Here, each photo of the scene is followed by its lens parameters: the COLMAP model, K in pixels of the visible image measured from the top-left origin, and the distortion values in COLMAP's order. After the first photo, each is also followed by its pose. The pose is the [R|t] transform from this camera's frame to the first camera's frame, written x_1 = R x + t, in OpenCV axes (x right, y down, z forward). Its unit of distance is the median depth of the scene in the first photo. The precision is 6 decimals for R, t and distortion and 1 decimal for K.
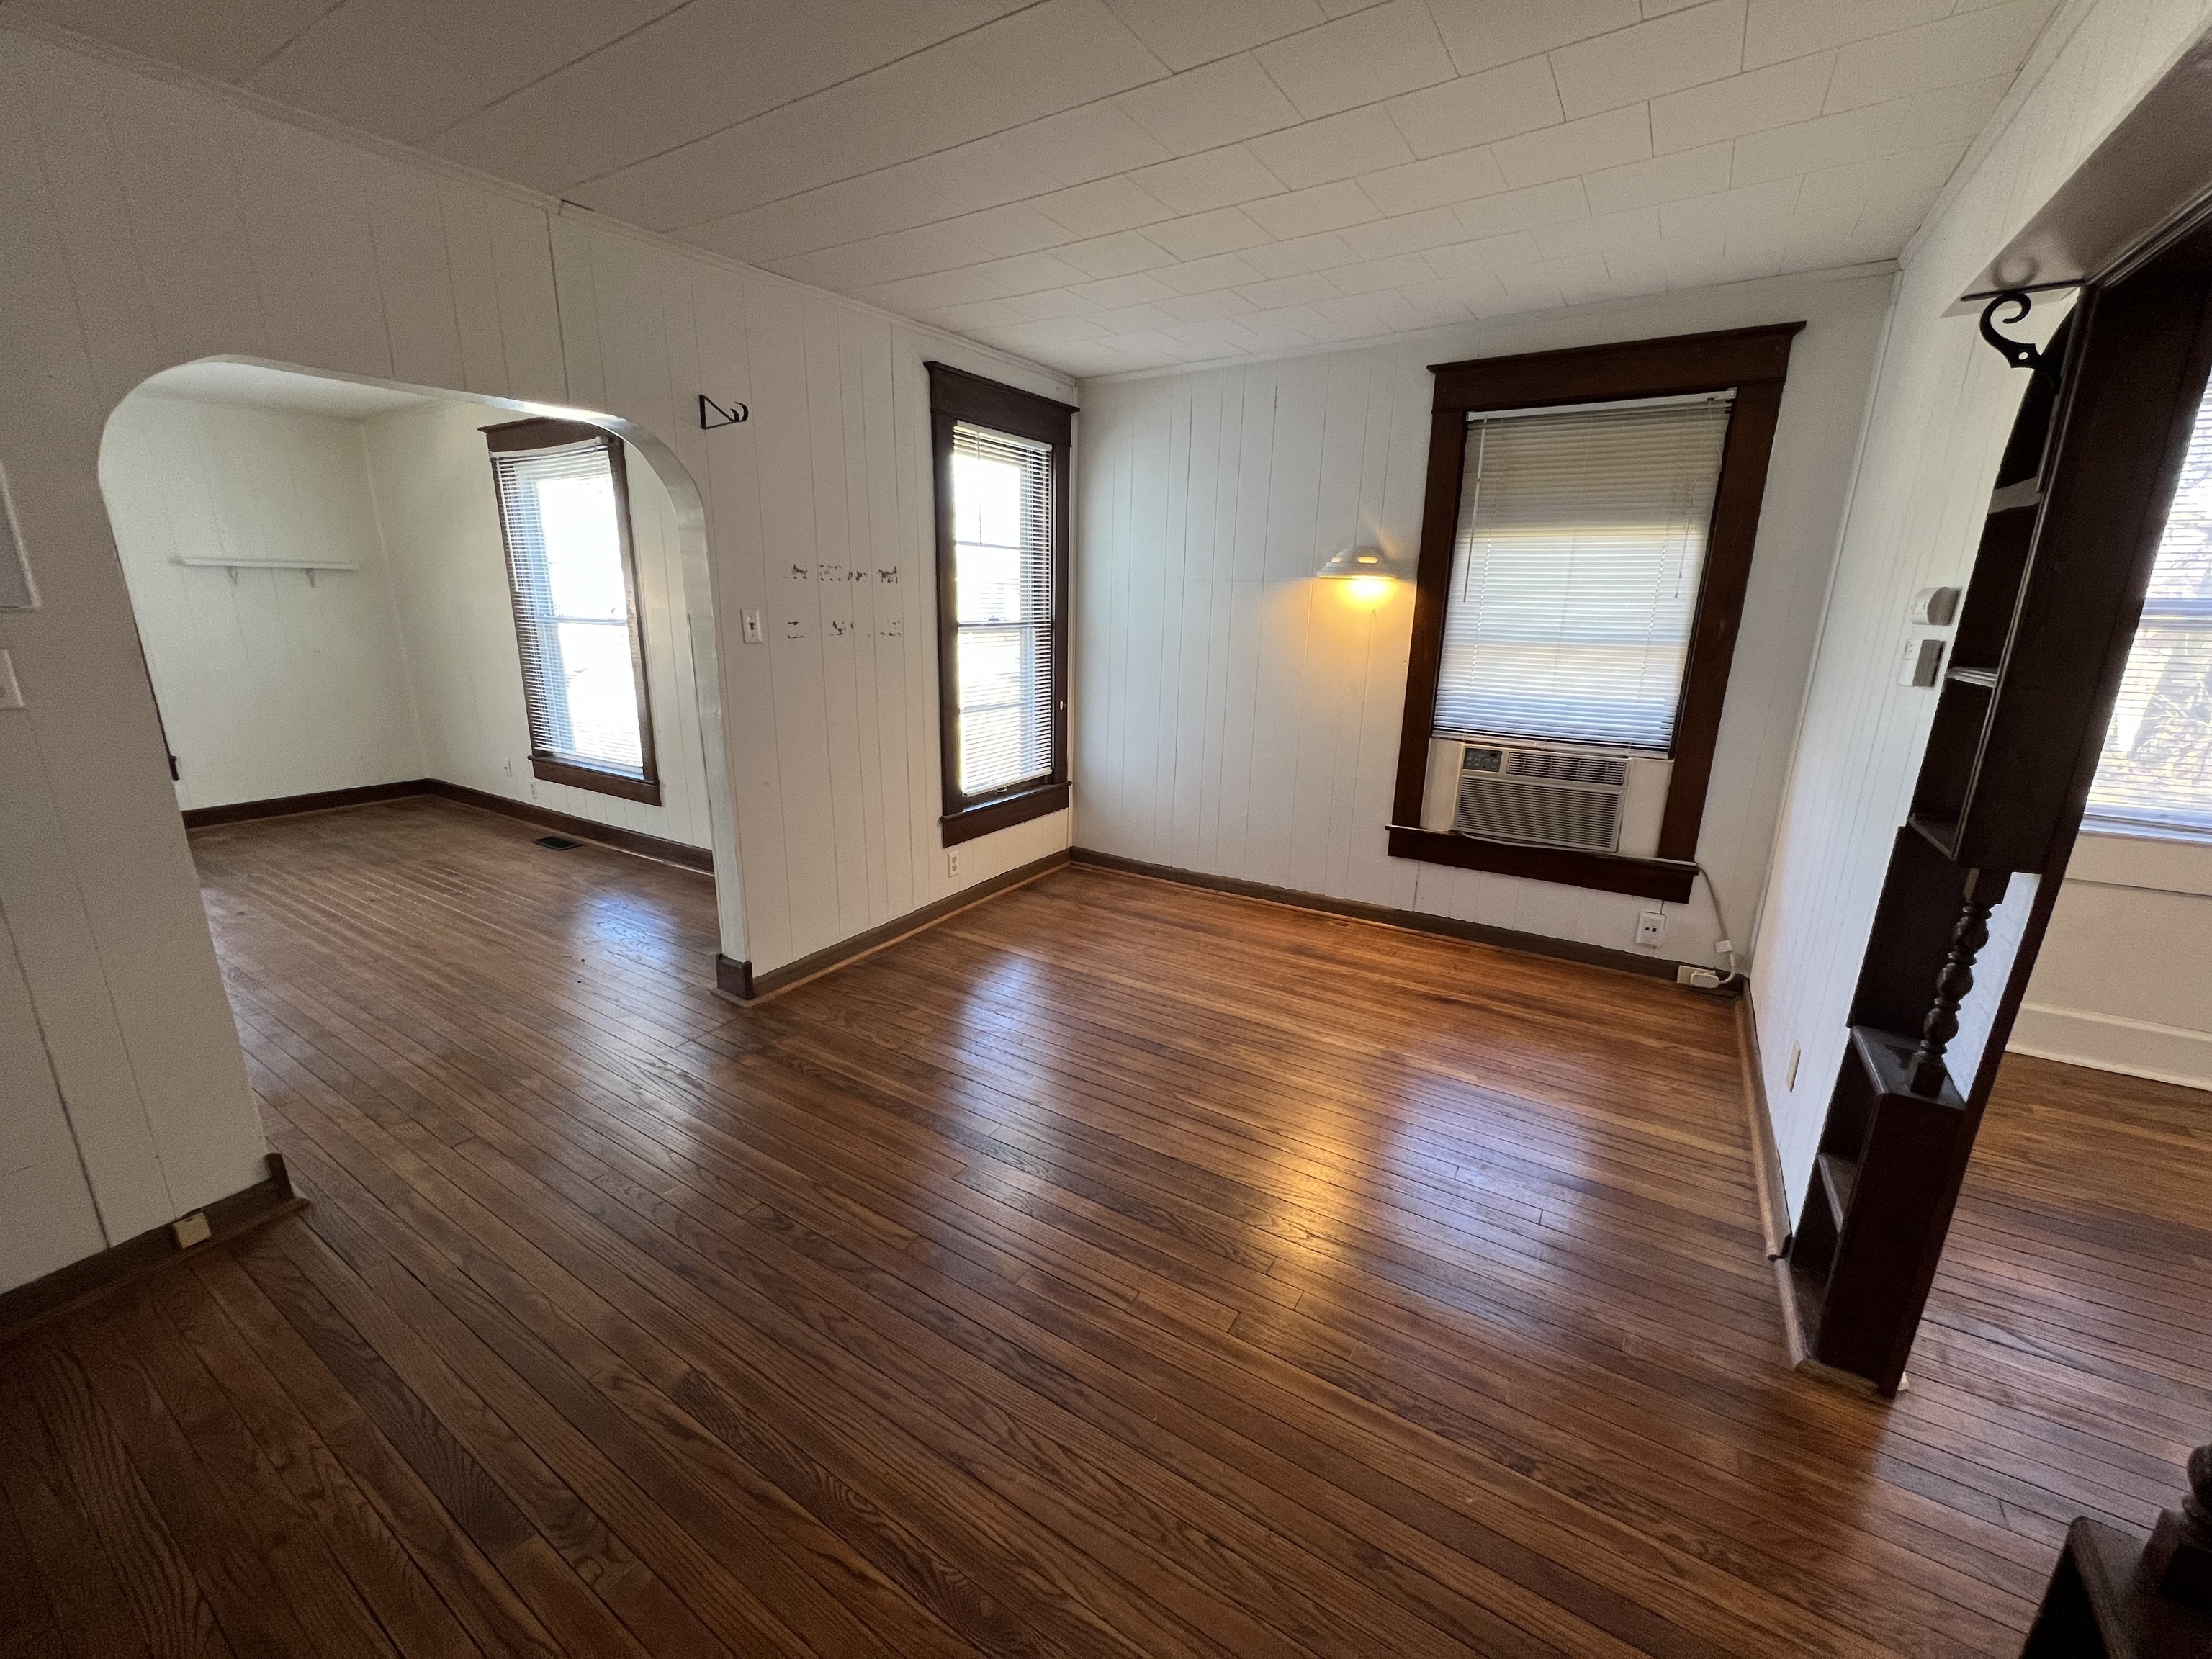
lens RADIAL K [[883.9, 0, 1104.5], [0, 883.9, 828.3], [0, 0, 1]] dist [-0.000312, -0.000007]
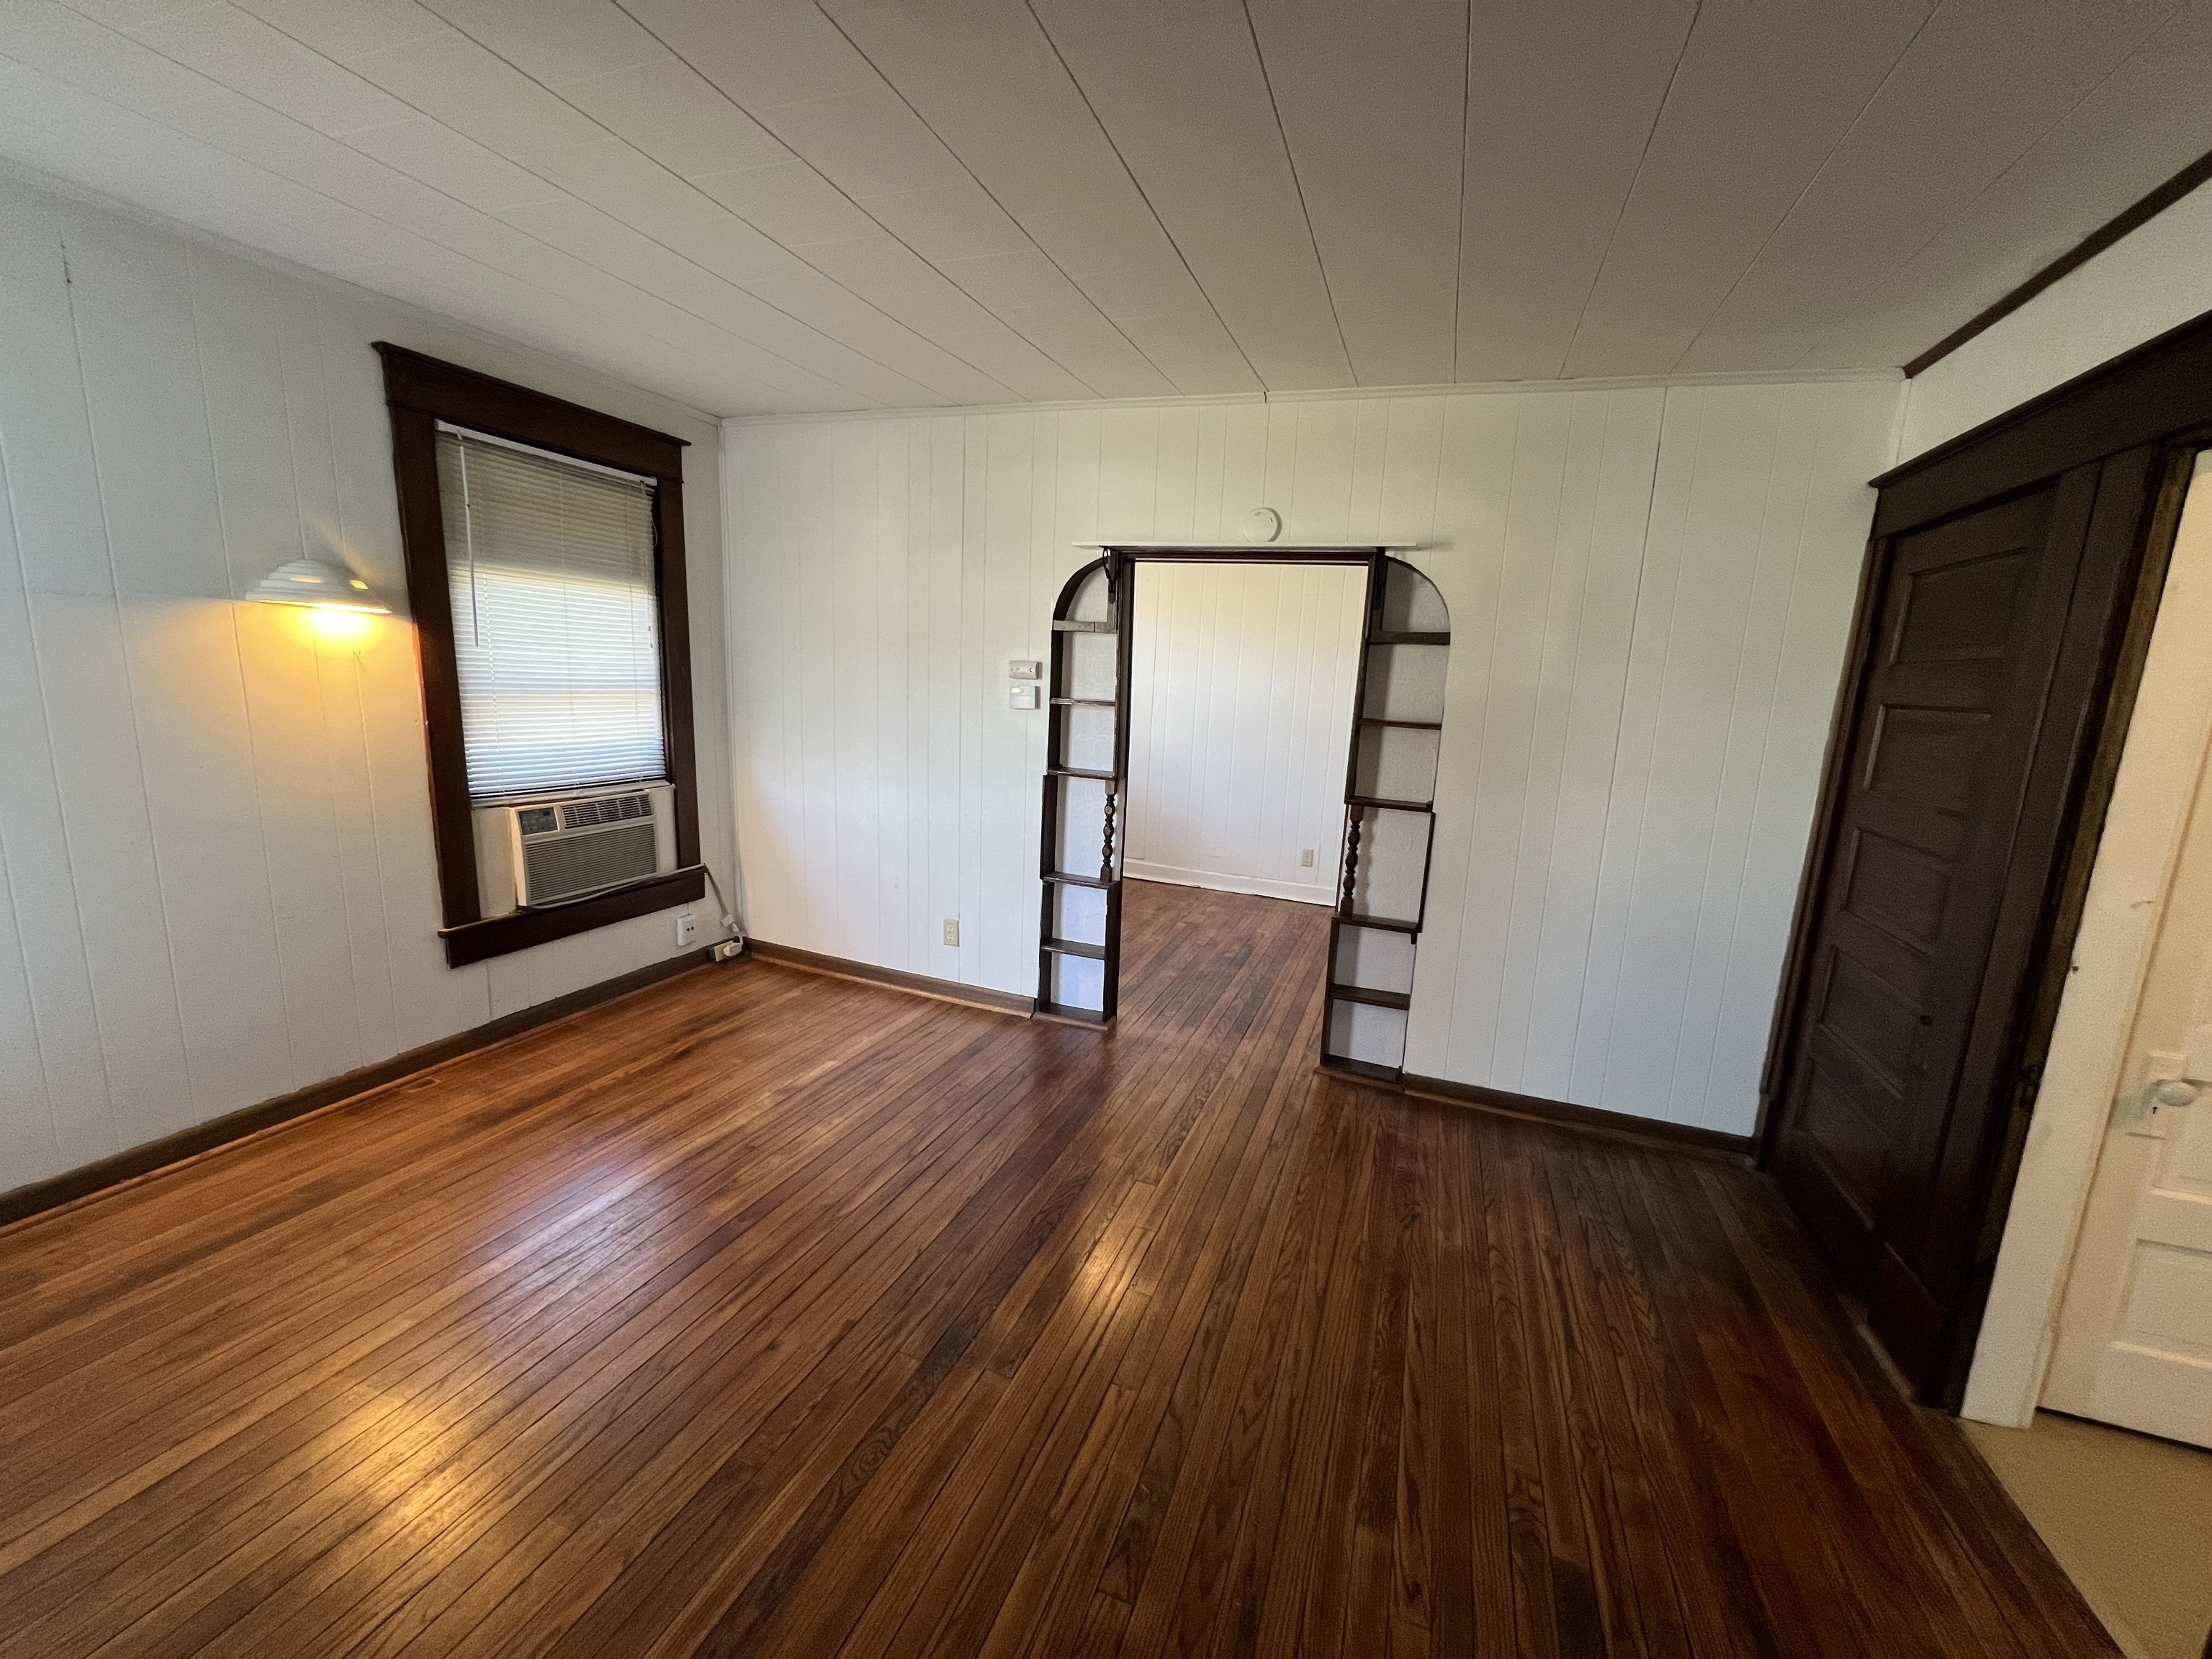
lens RADIAL K [[883.9, 0, 1104.3], [0, 883.9, 832.7], [0, 0, 1]] dist [-0.000312, -0.000007]
pose [[-0.197074, -0.195500, 0.960698, -0.588842], [0.202402, 0.950692, 0.234984, -0.171200], [-0.959268, 0.240757, -0.147787, 0.619381]]
